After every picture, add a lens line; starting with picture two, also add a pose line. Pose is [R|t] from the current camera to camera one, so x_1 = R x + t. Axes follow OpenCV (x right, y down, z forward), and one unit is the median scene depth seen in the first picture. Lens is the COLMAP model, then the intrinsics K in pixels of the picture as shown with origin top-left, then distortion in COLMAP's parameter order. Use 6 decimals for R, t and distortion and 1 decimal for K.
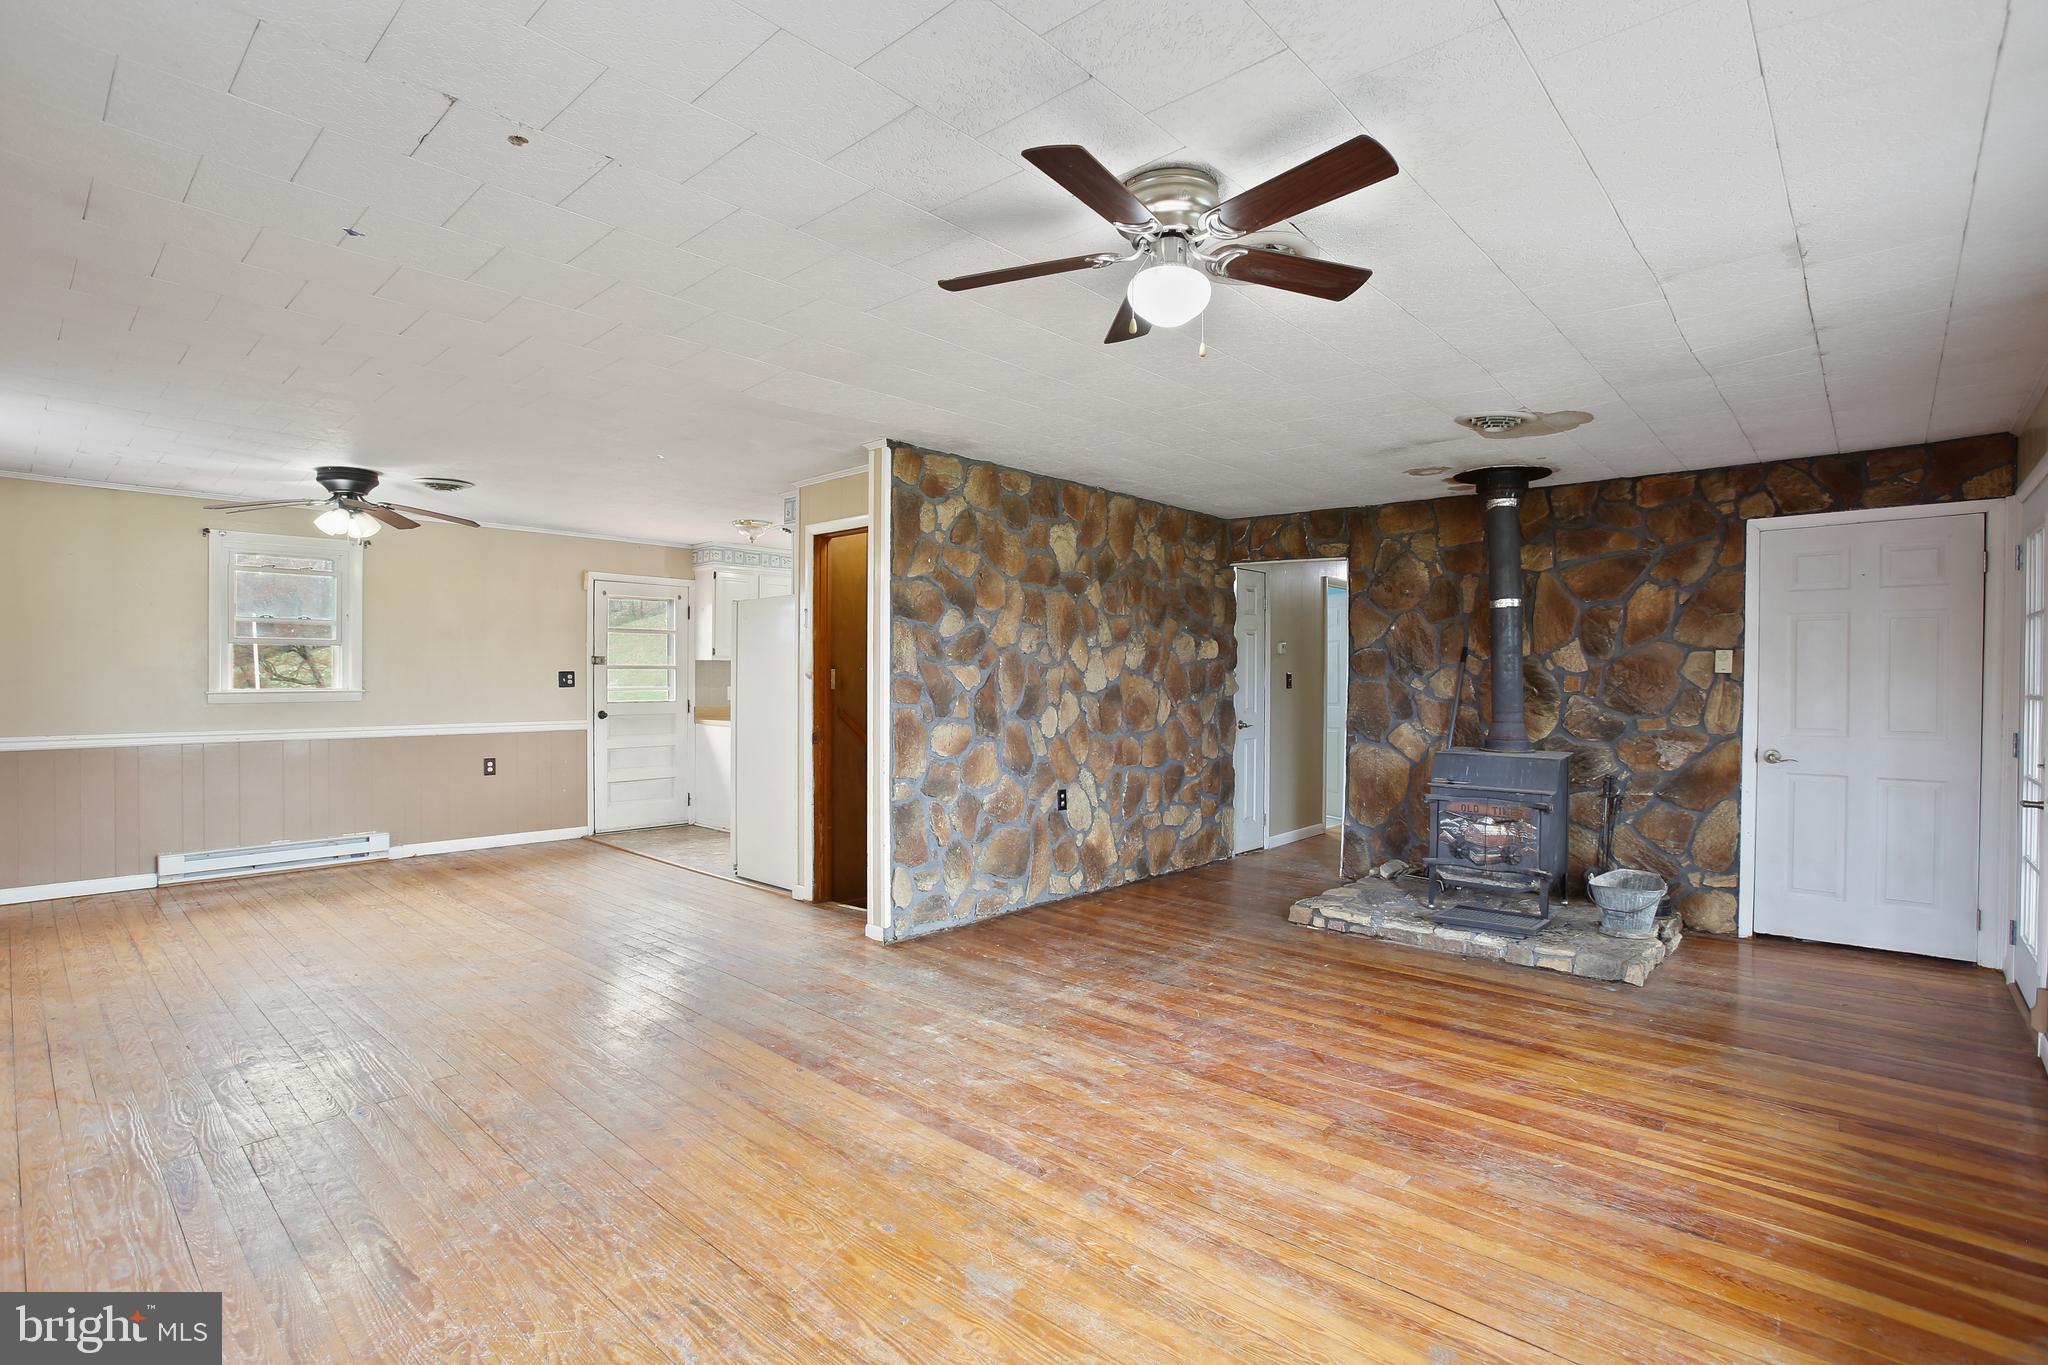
lens RADIAL K [[963.0, 0, 995.2], [0, 963.0, 684.2], [0, 0, 1]] dist [-0.076596, 0.034365]
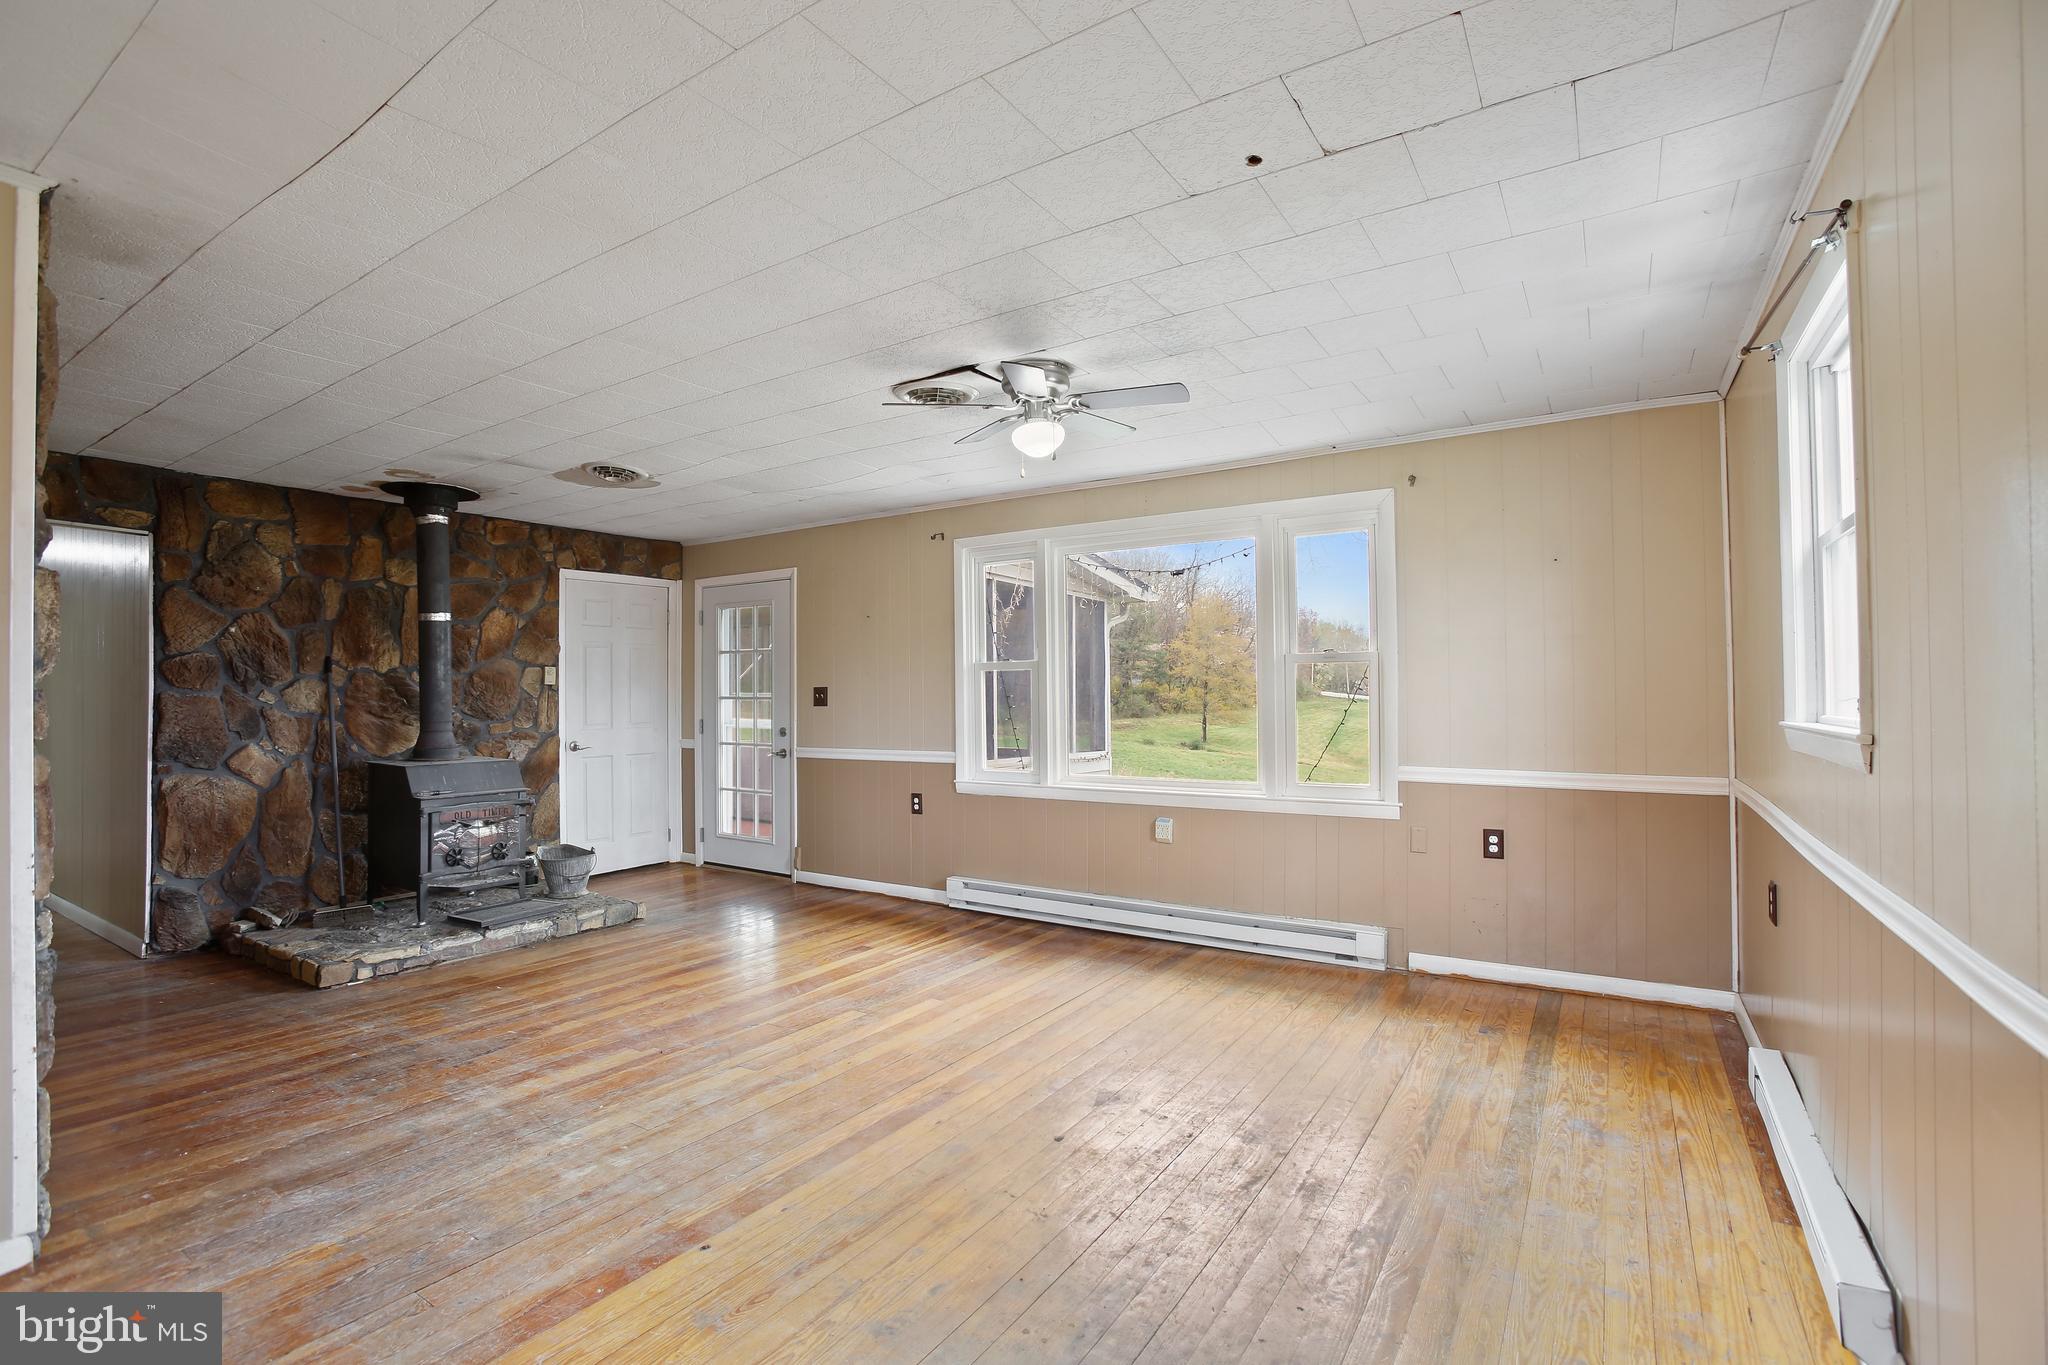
lens RADIAL K [[963.0, 0, 995.2], [0, 963.0, 684.2], [0, 0, 1]] dist [-0.076596, 0.034365]
pose [[-0.154891, 0.005291, 0.987917, -0.611130], [0.014833, 0.999885, -0.003029, 0.000628], [-0.987820, 0.014184, -0.154952, 0.594618]]
